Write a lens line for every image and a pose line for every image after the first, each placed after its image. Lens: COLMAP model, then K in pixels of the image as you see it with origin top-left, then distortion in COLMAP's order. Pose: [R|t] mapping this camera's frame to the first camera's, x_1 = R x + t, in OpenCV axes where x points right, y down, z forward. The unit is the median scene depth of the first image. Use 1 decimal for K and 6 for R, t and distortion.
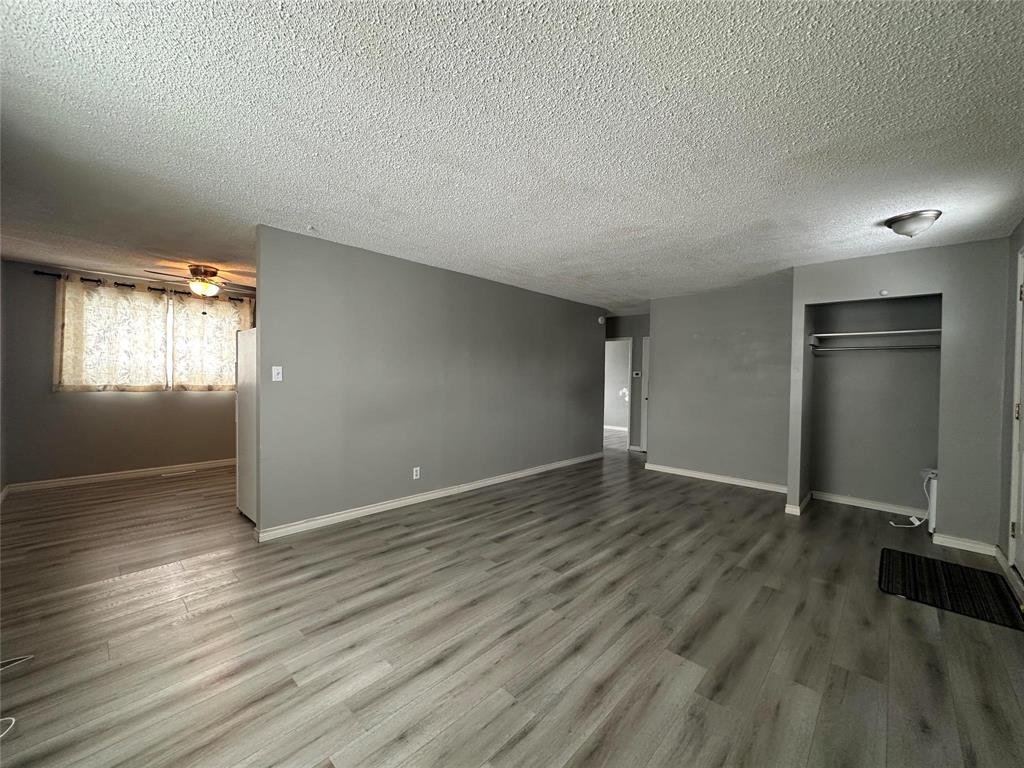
lens RADIAL K [[407.5, 0, 511.4], [0, 407.5, 381.0], [0, 0, 1]] dist [-0.005999, 0.000096]
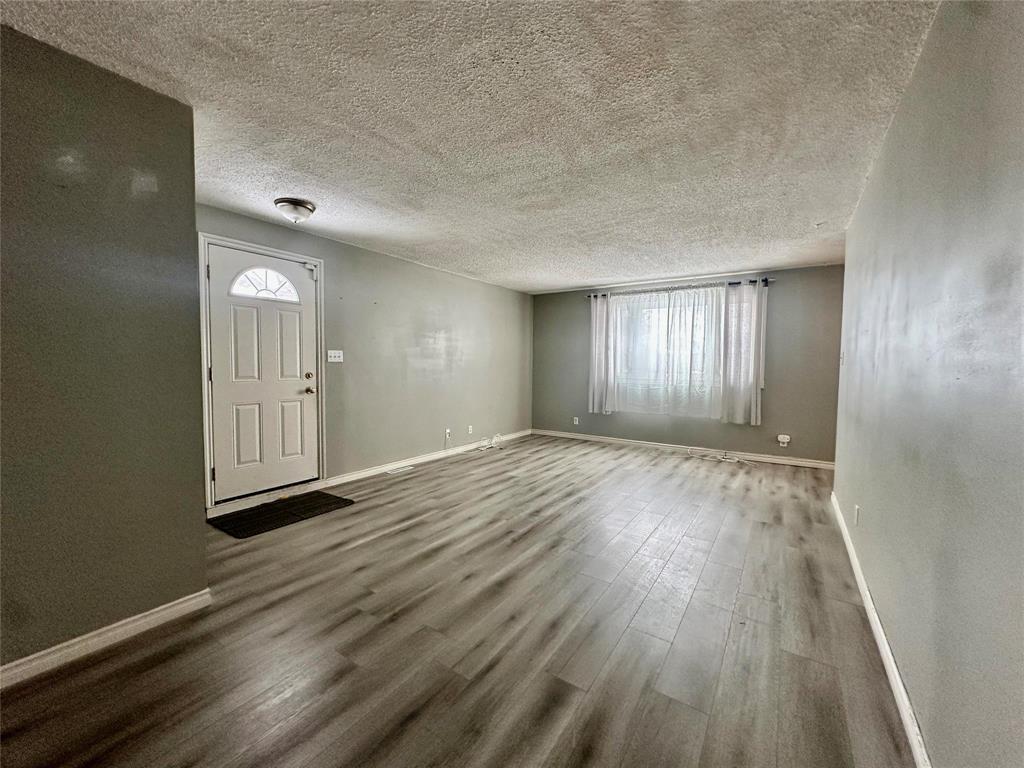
lens RADIAL K [[407.5, 0, 511.1], [0, 407.5, 384.4], [0, 0, 1]] dist [-0.005999, 0.000096]
pose [[-0.987009, -0.016905, -0.159773, 0.502727], [-0.026768, 0.997853, 0.059777, 0.010965], [0.158419, 0.063277, -0.985342, 1.999599]]
